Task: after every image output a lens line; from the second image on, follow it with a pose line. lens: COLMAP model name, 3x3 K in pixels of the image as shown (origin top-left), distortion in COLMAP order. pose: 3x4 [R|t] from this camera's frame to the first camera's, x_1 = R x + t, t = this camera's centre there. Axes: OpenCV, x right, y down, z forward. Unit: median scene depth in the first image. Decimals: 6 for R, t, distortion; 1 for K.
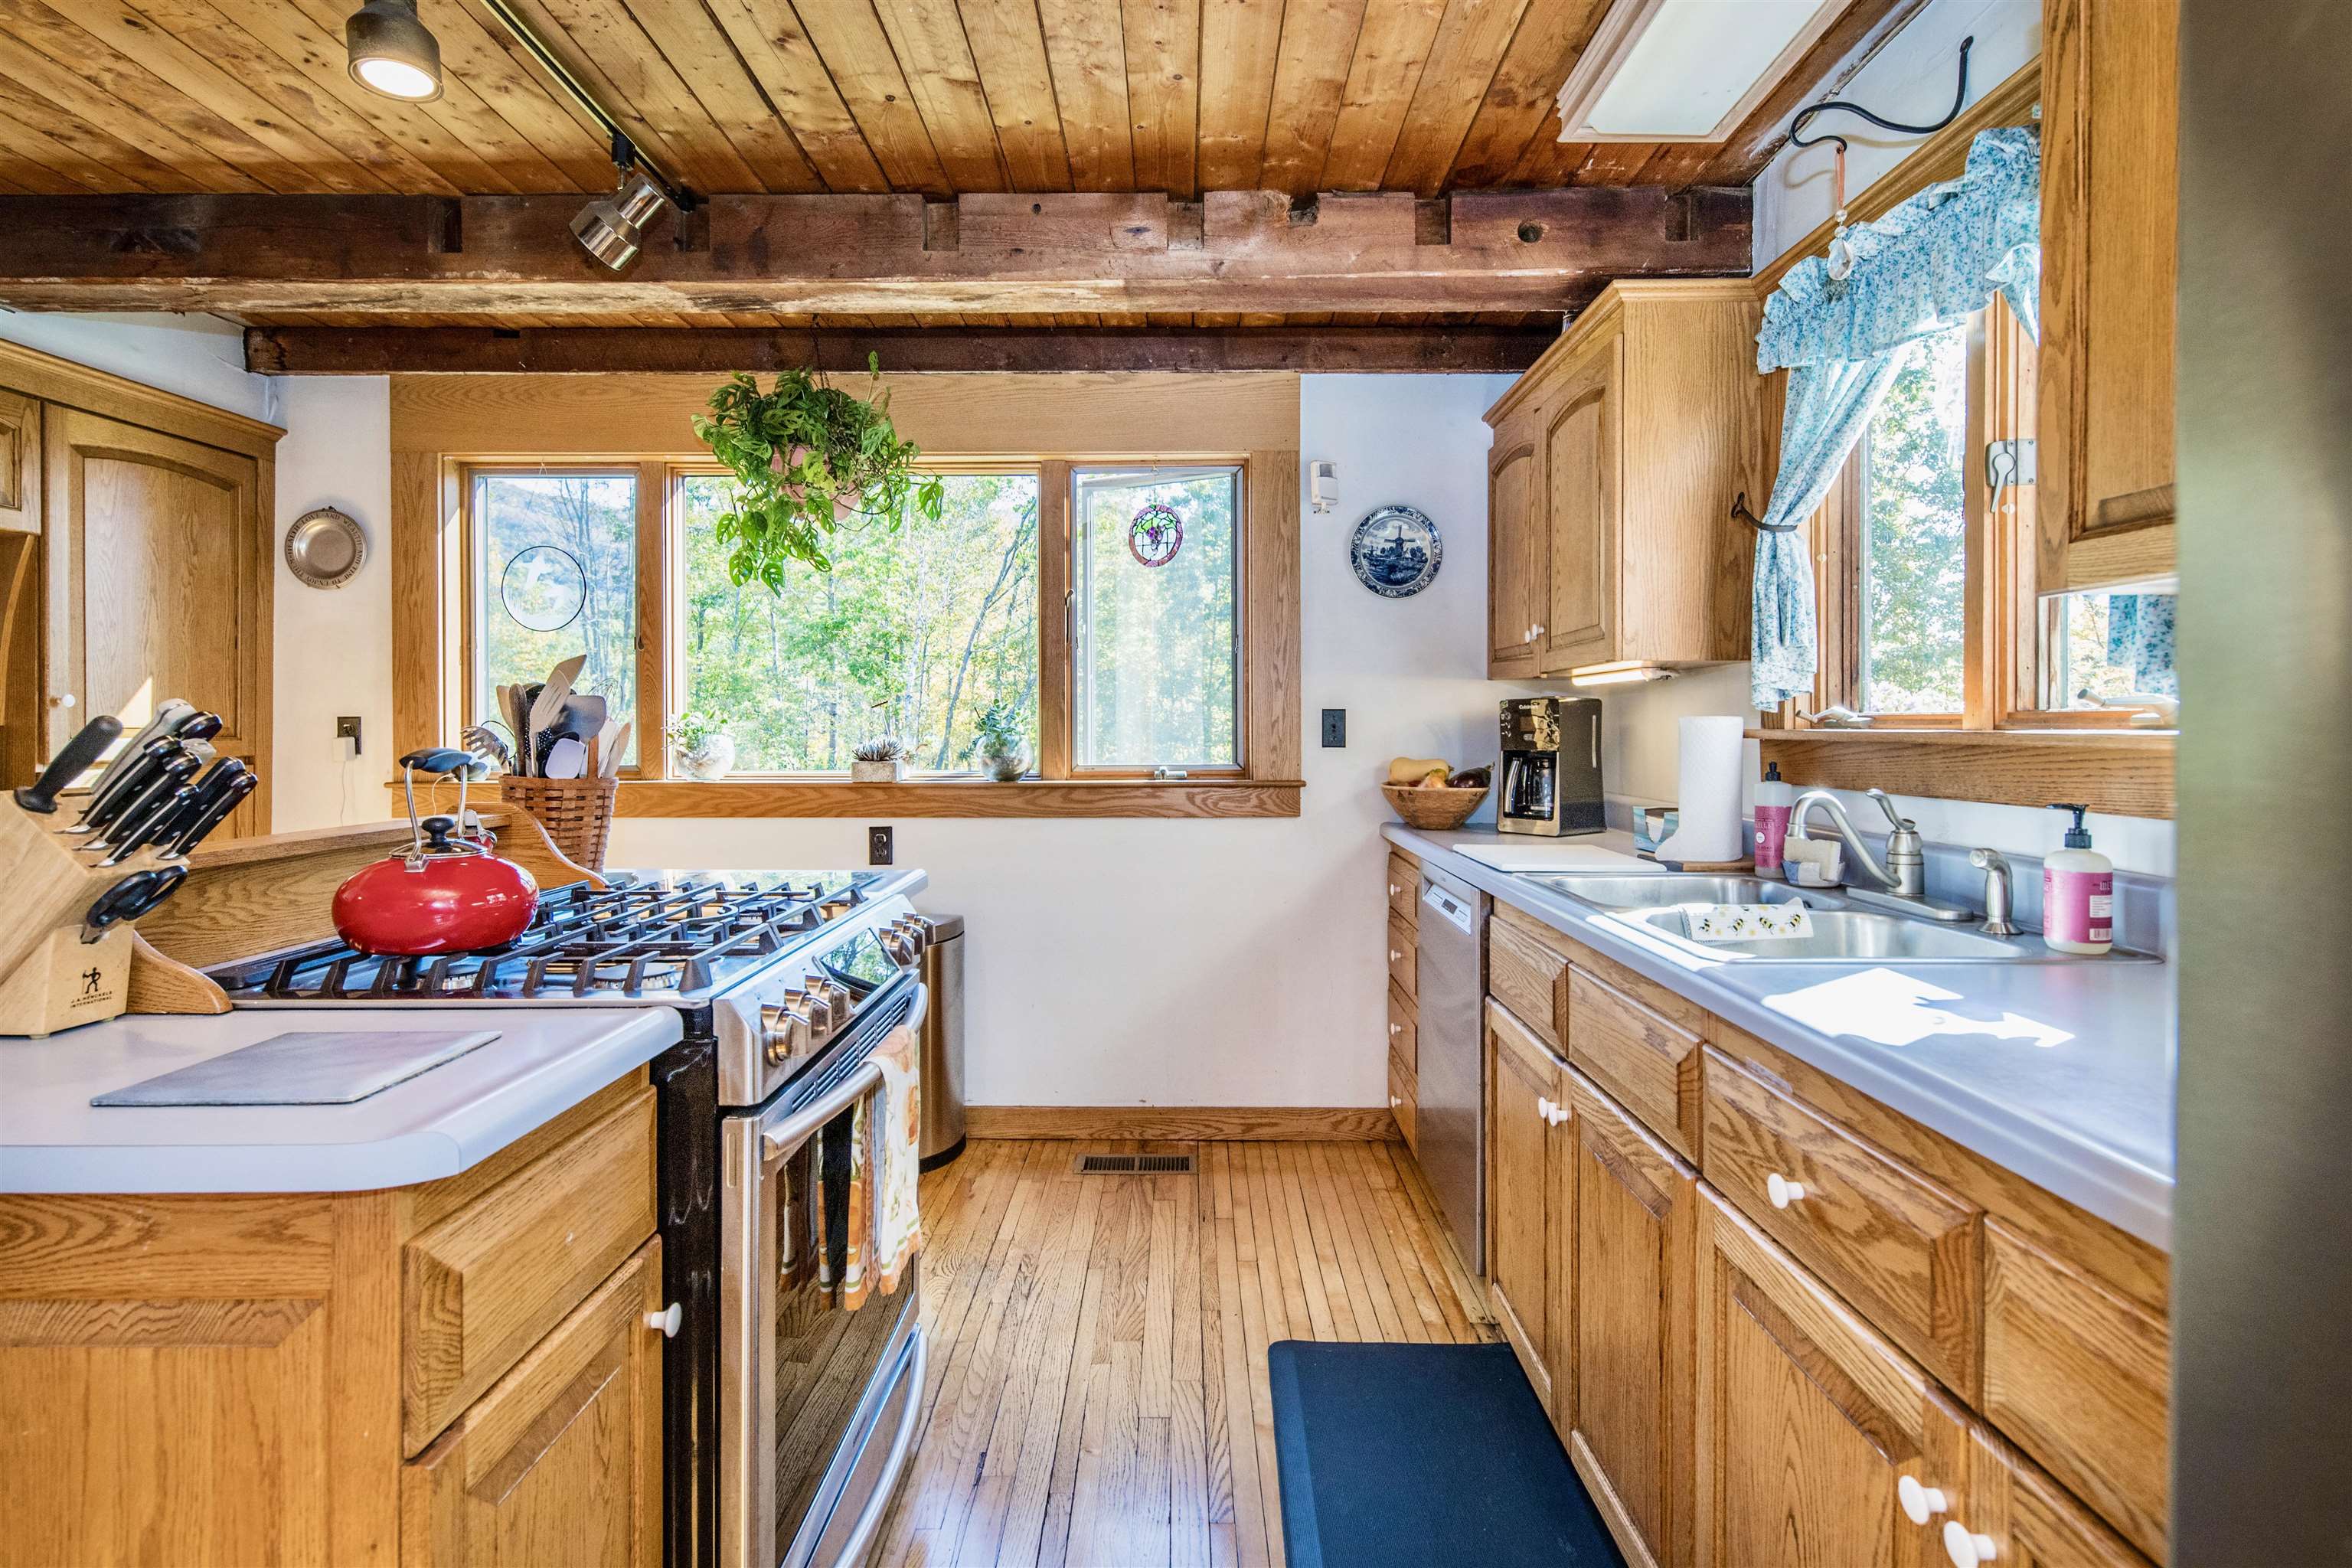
lens RADIAL K [[1183.1, 0, 1201.3], [0, 1183.1, 732.4], [0, 0, 1]] dist [0.006439, -0.000109]
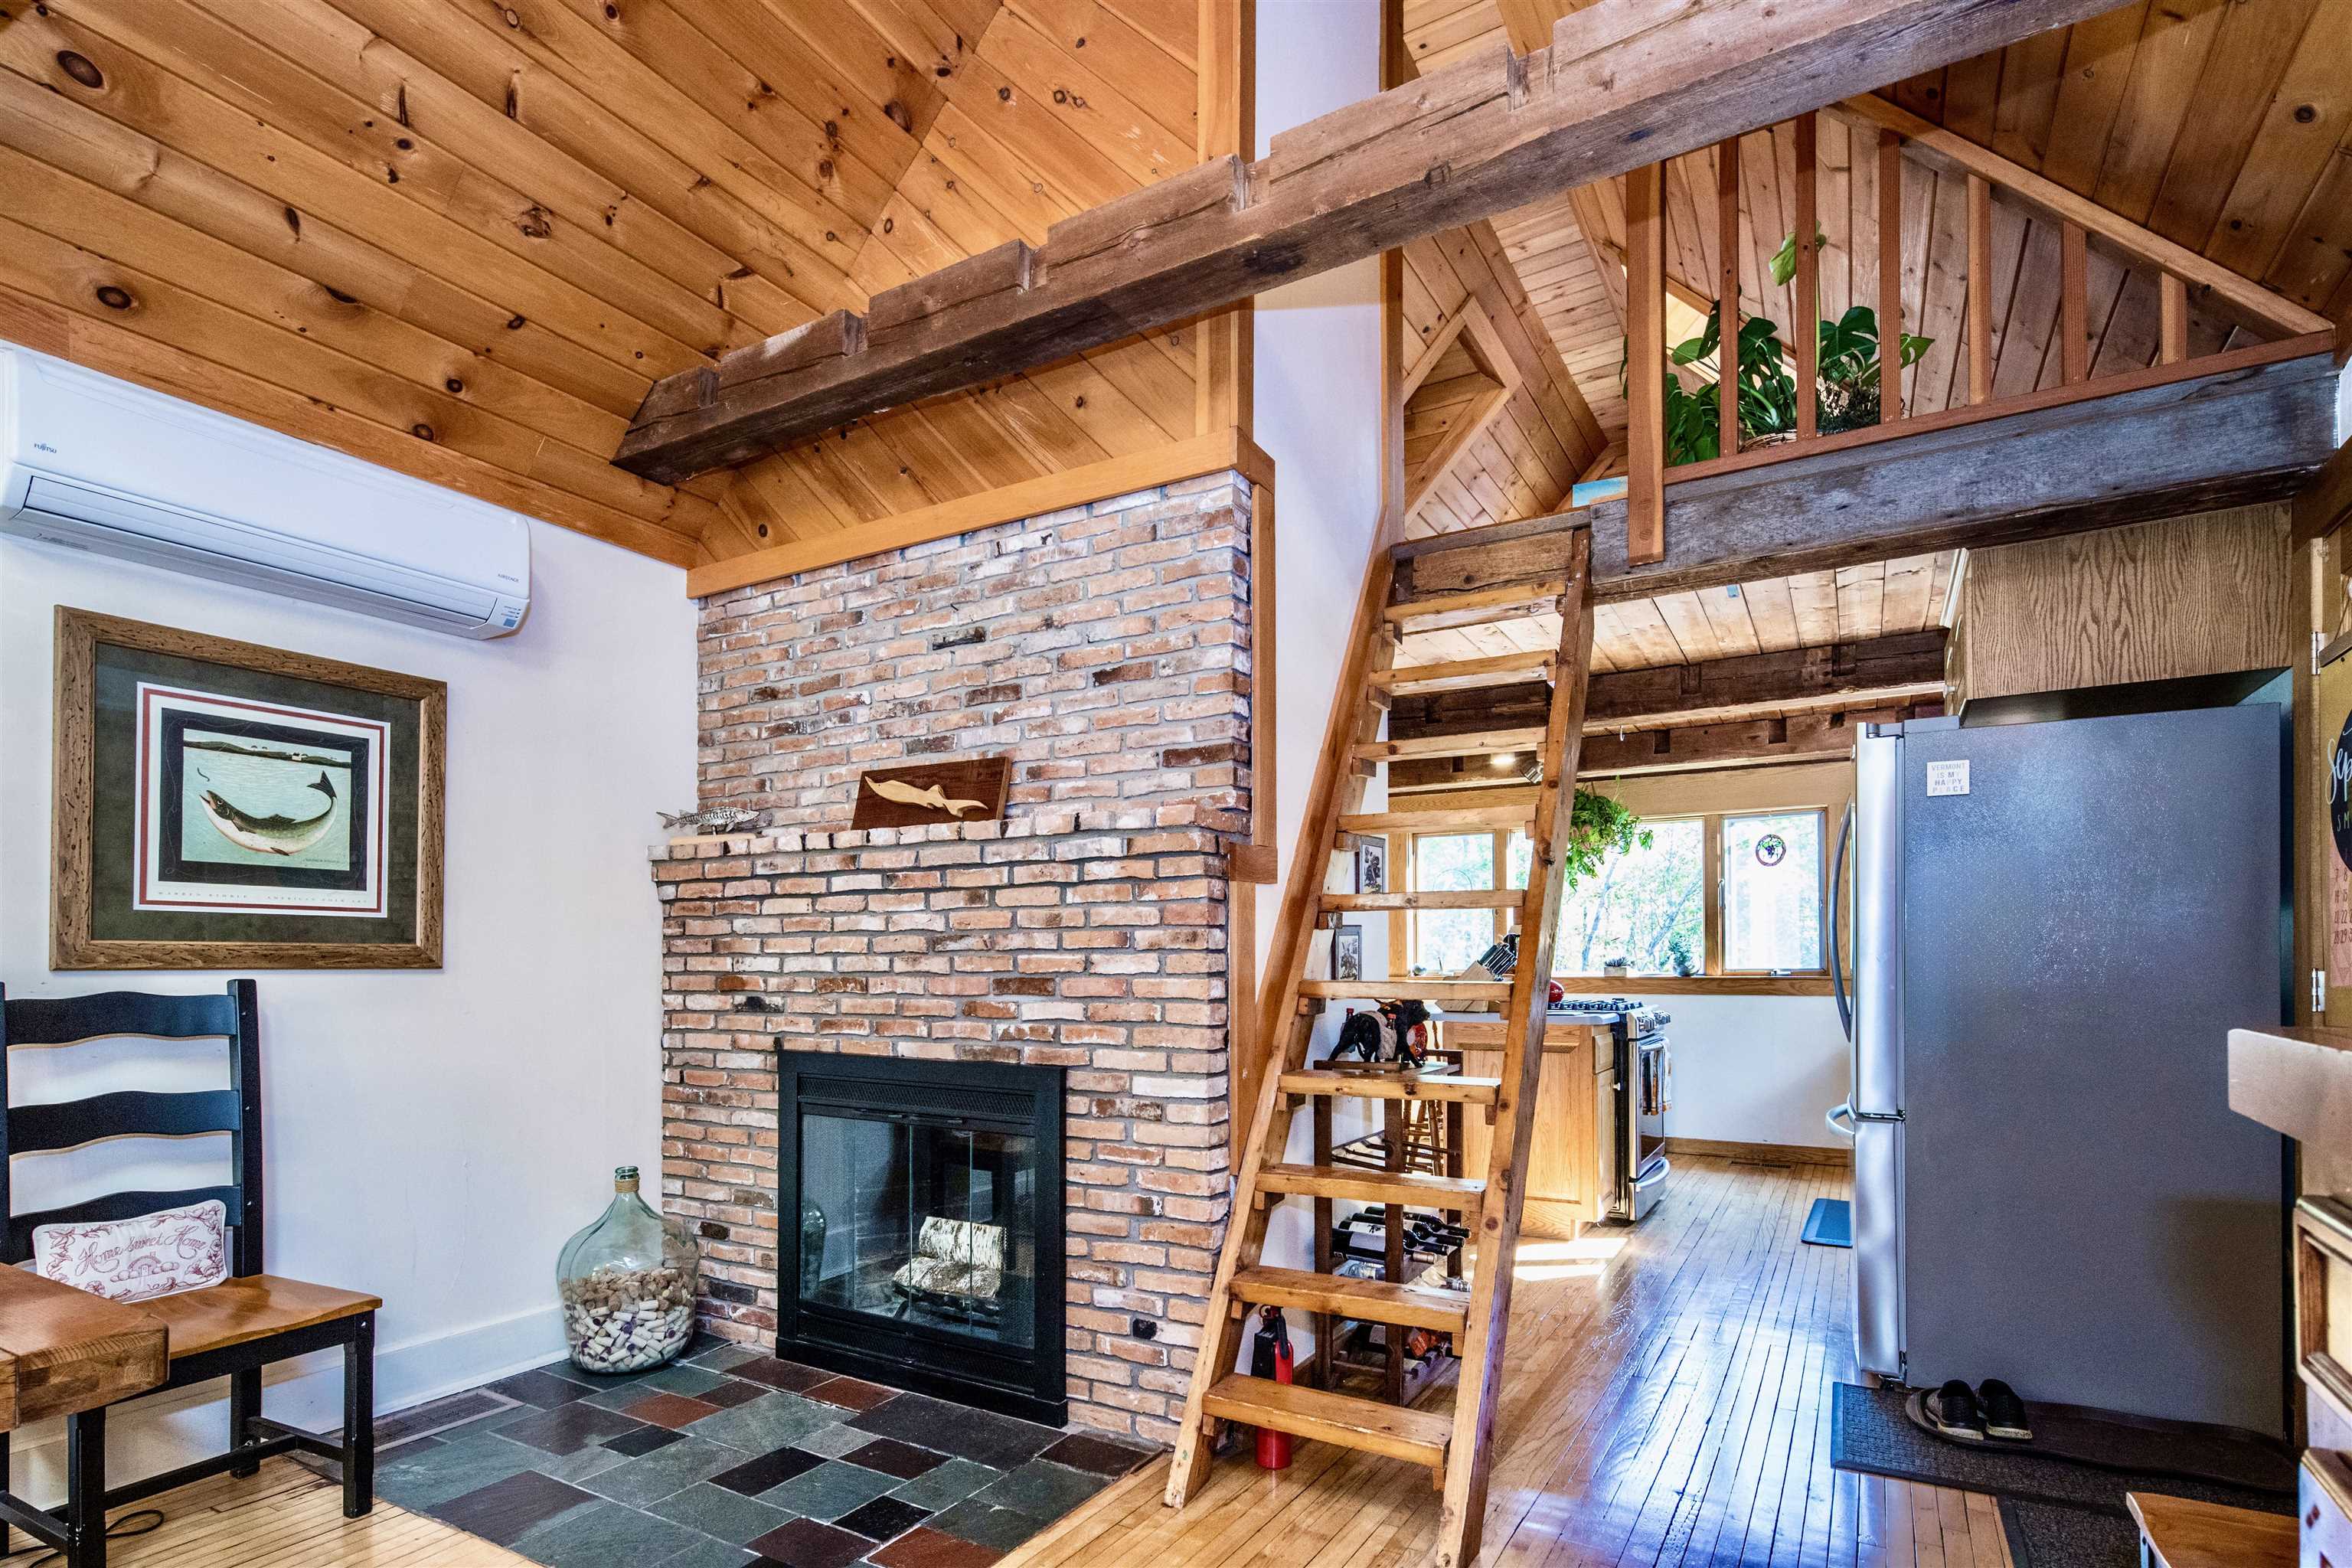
lens RADIAL K [[1183.1, 0, 1097.5], [0, 1183.1, 951.1], [0, 0, 1]] dist [0.006439, -0.000109]
pose [[0.830421, -0.008151, -0.557076, 0.128769], [0.001863, 0.999928, -0.011854, 0.020998], [0.557133, 0.008806, 0.830377, -1.249530]]
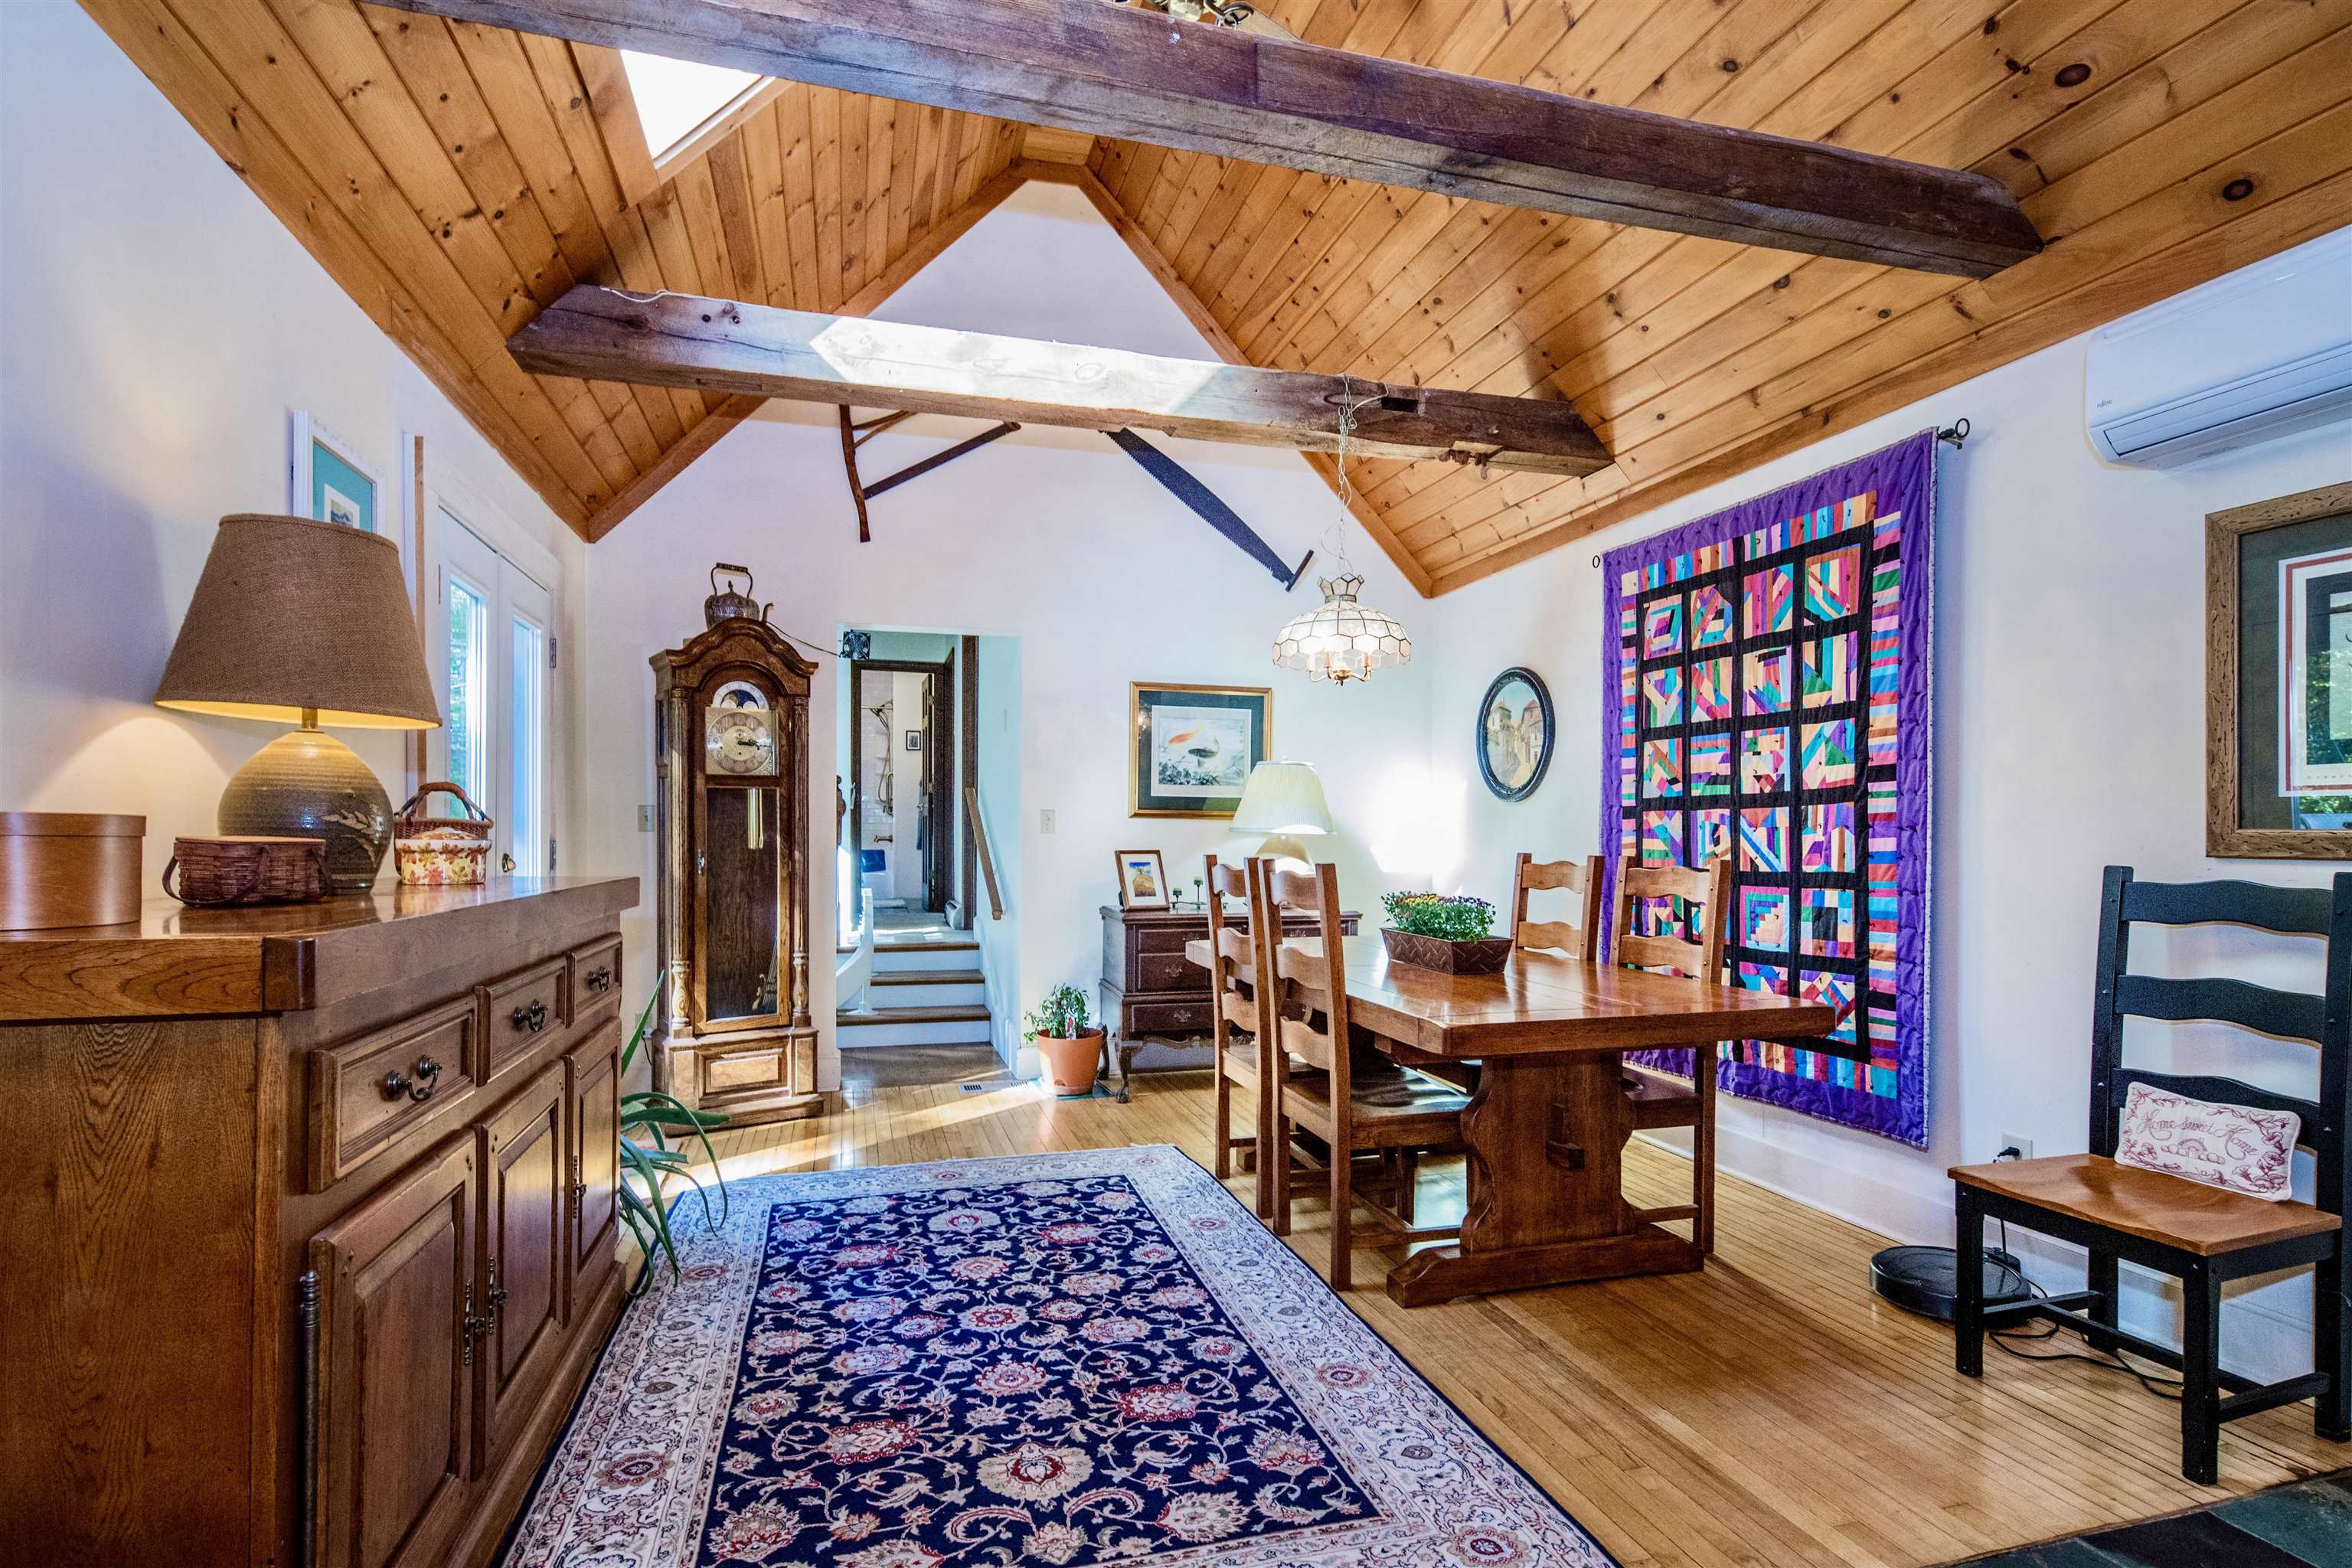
lens RADIAL K [[1183.1, 0, 1171.4], [0, 1183.1, 830.3], [0, 0, 1]] dist [0.006439, -0.000109]
pose [[-0.968791, -0.000770, -0.247879, 0.056115], [-0.001330, 0.999997, 0.002091, 0.006968], [0.247877, 0.002355, -0.968789, -0.544313]]
